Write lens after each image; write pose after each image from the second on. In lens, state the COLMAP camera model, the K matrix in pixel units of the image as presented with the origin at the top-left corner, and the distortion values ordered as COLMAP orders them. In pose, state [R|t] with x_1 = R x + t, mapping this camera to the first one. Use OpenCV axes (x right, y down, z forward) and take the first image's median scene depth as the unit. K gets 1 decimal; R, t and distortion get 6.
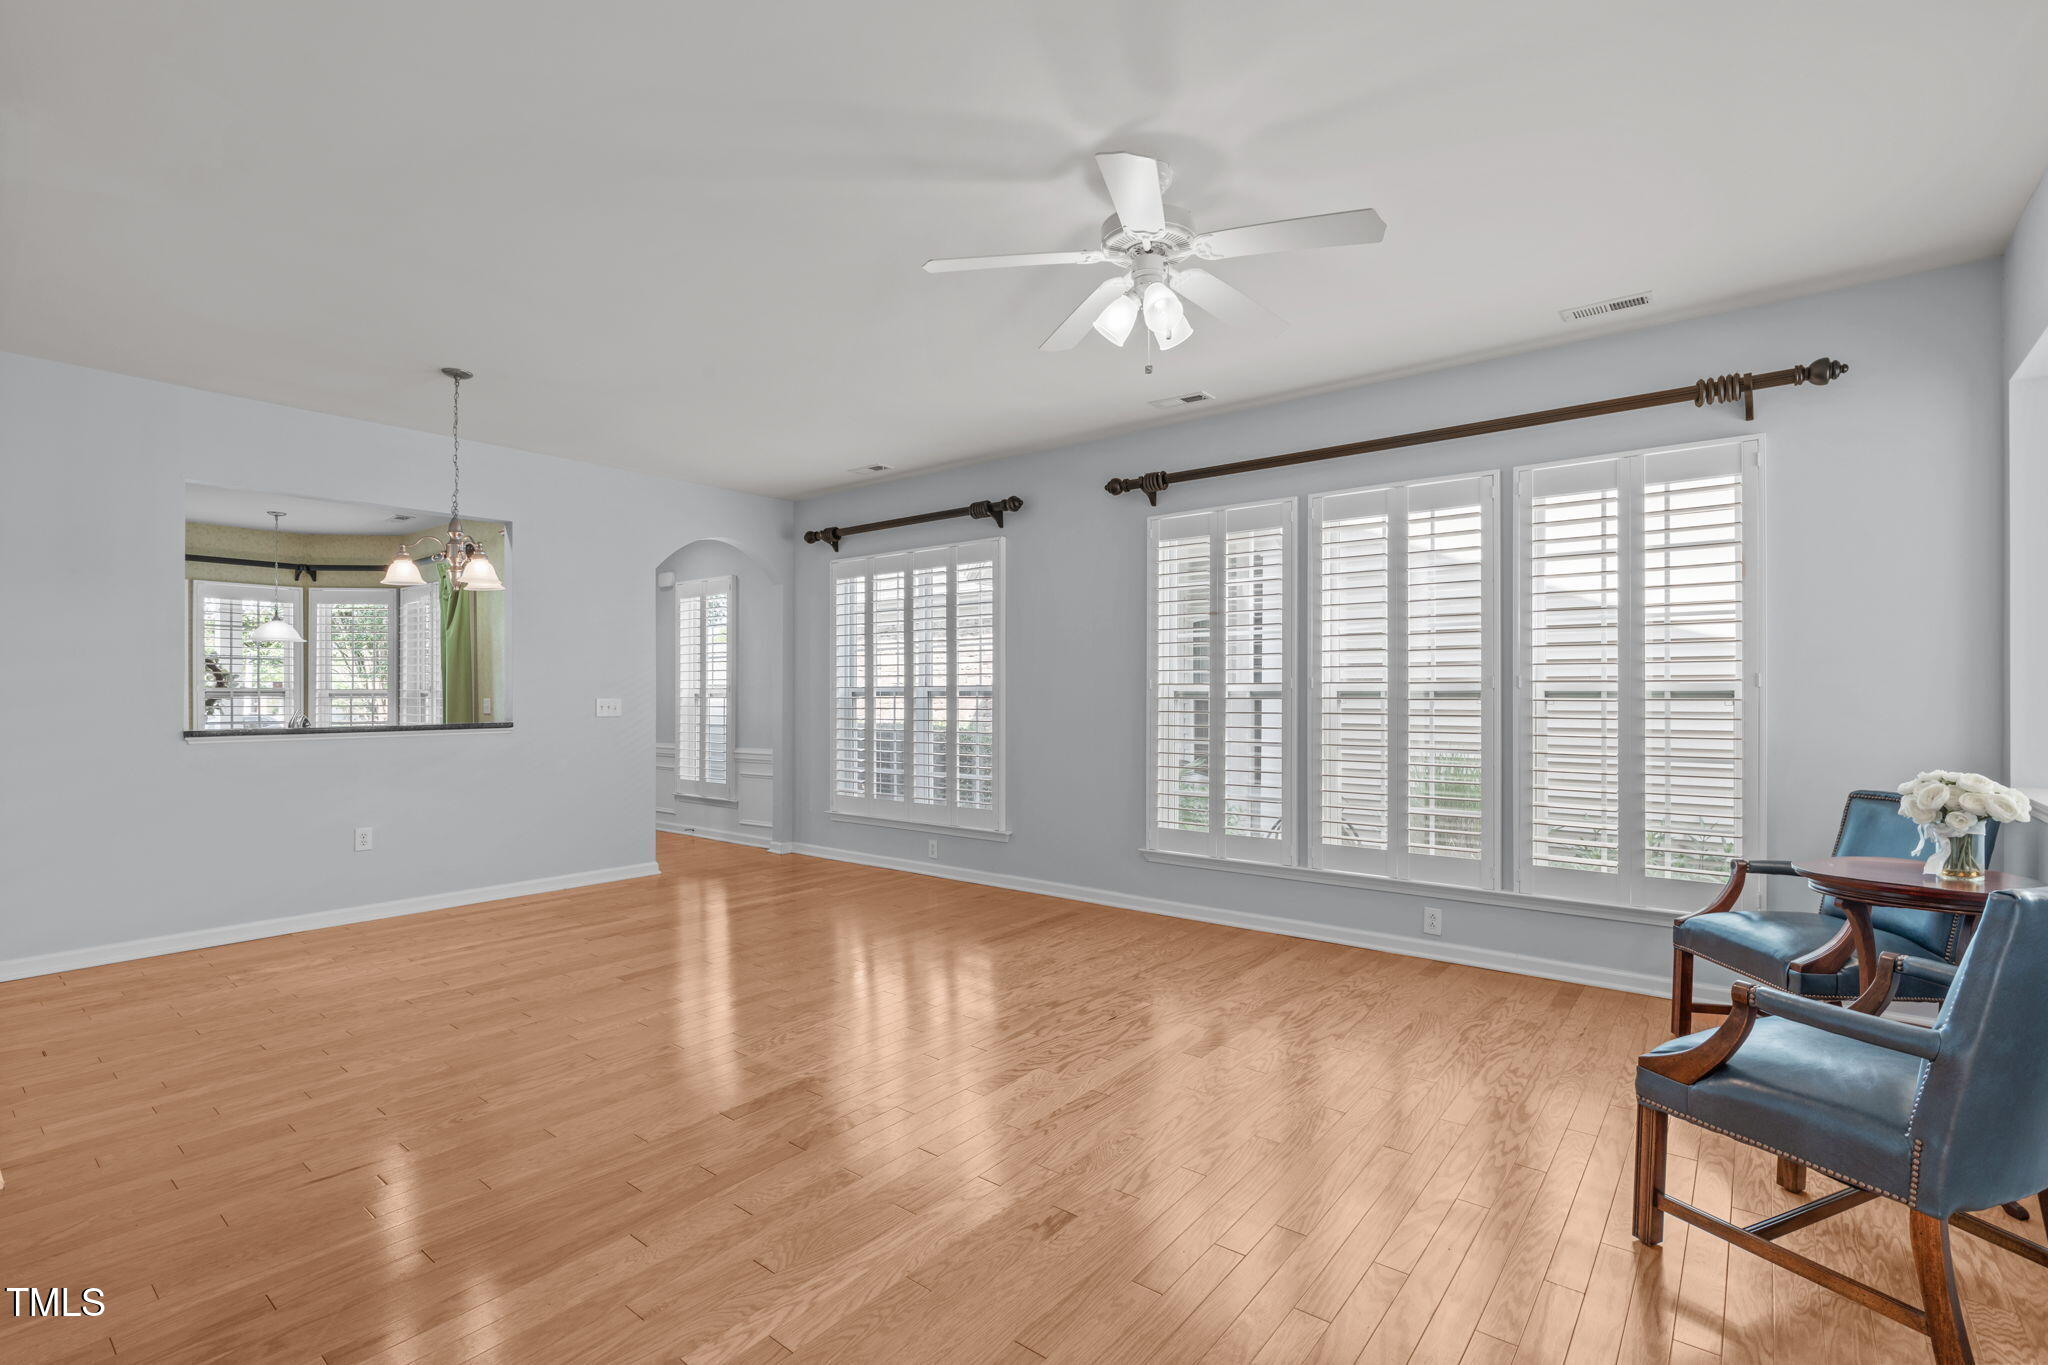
lens RADIAL K [[932.2, 0, 1002.8], [0, 932.2, 688.7], [0, 0, 1]] dist [-0.001073, 0.000013]
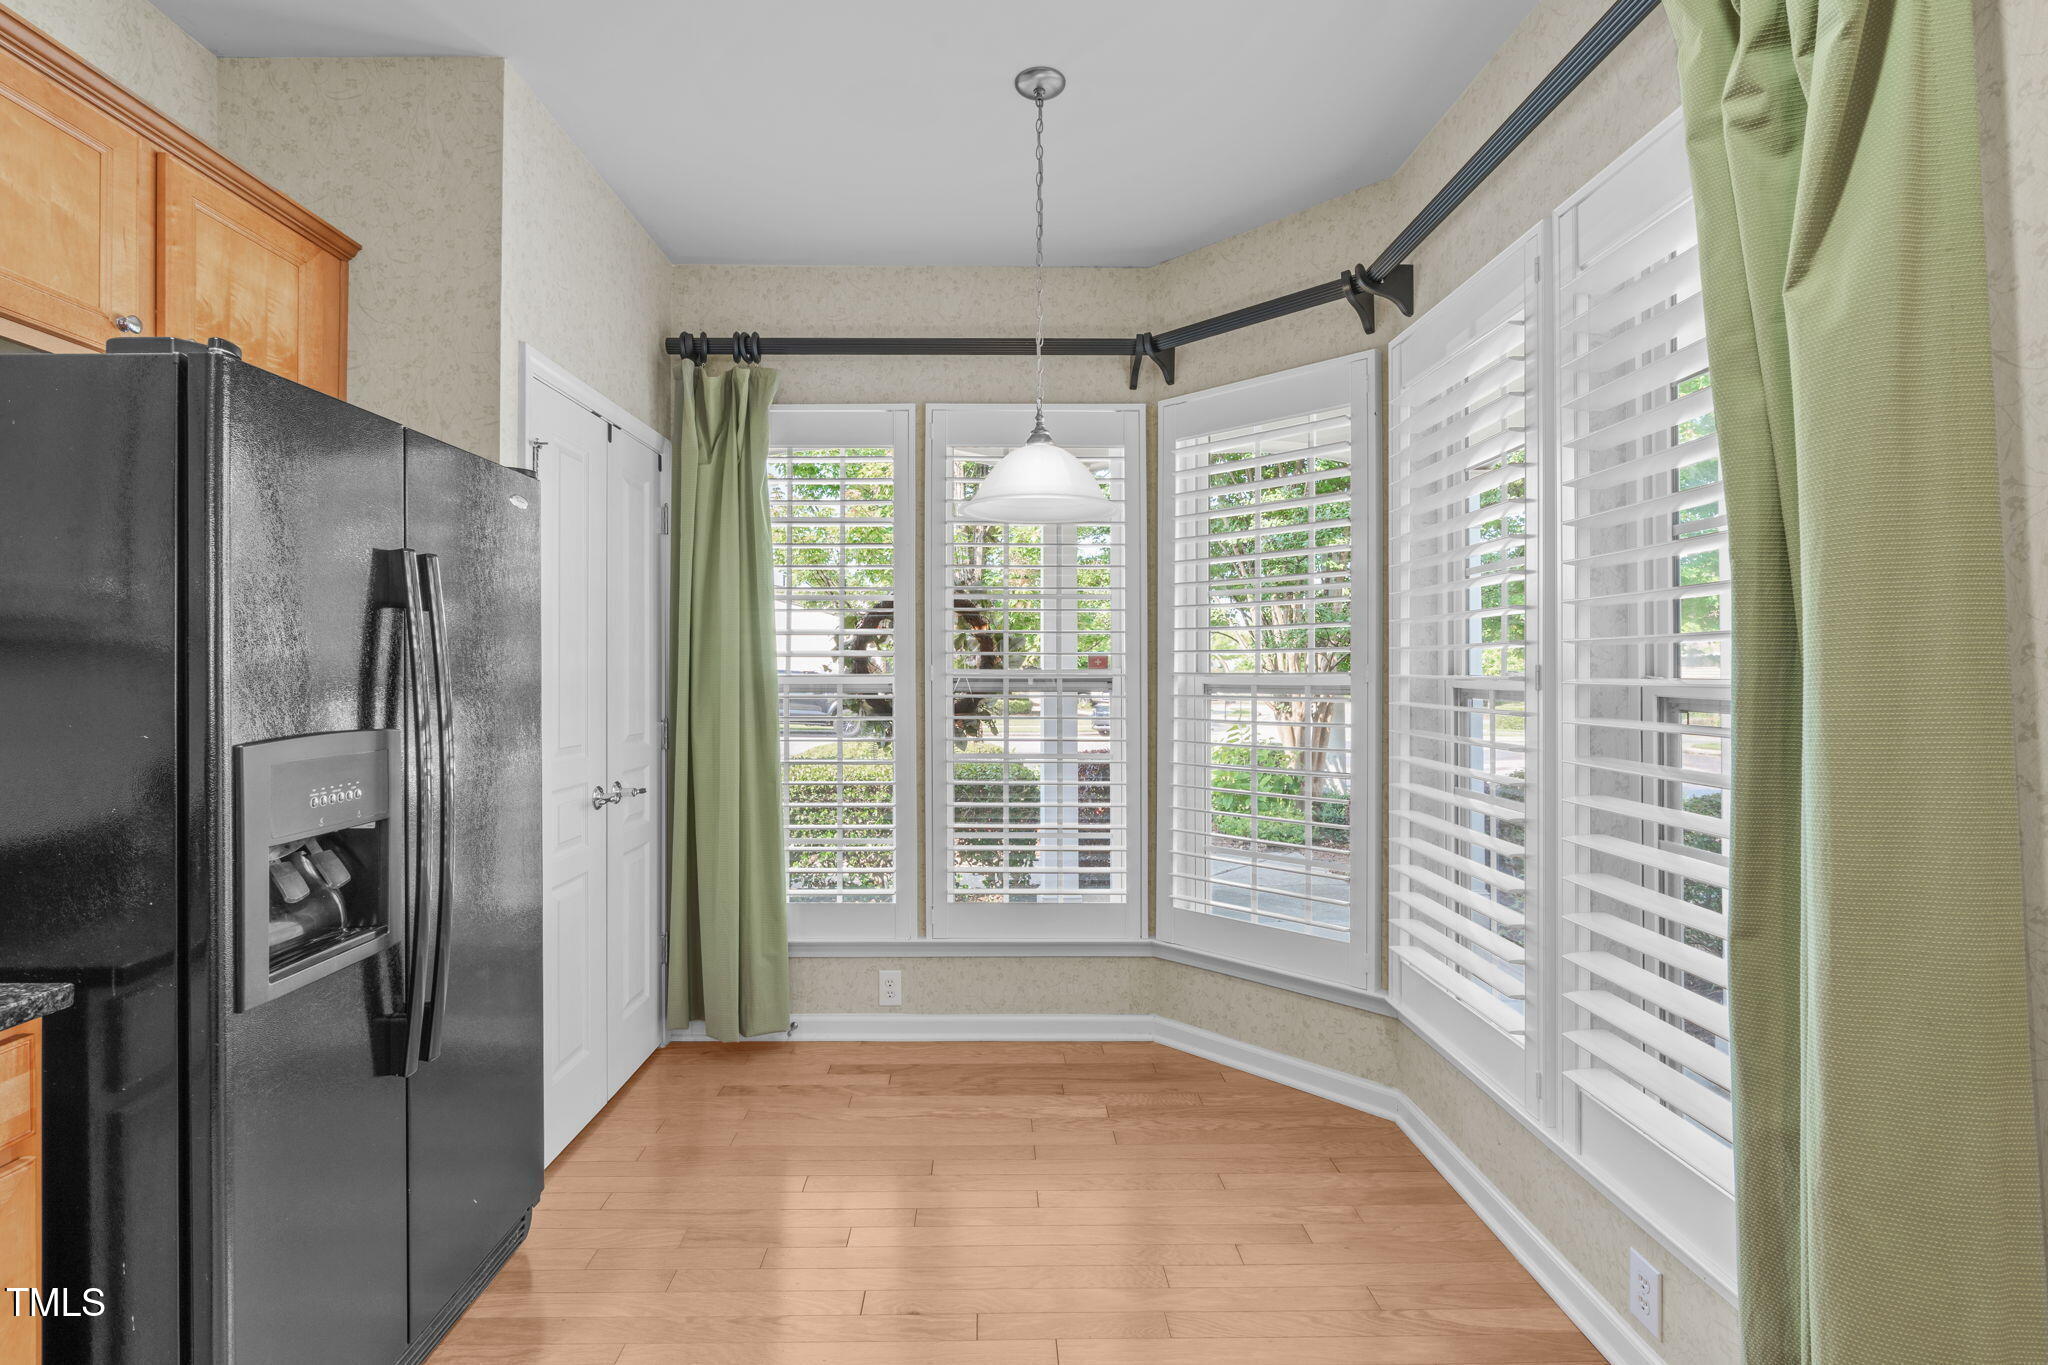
lens RADIAL K [[954.9, 0, 1013.7], [0, 954.9, 668.7], [0, 0, 1]] dist [-0.003624, -0.000375]
pose [[0.645543, 0.000655, -0.763724, -0.720151], [0.003548, 0.999986, 0.003857, -0.004294], [0.763716, -0.005200, 0.645531, 1.040199]]
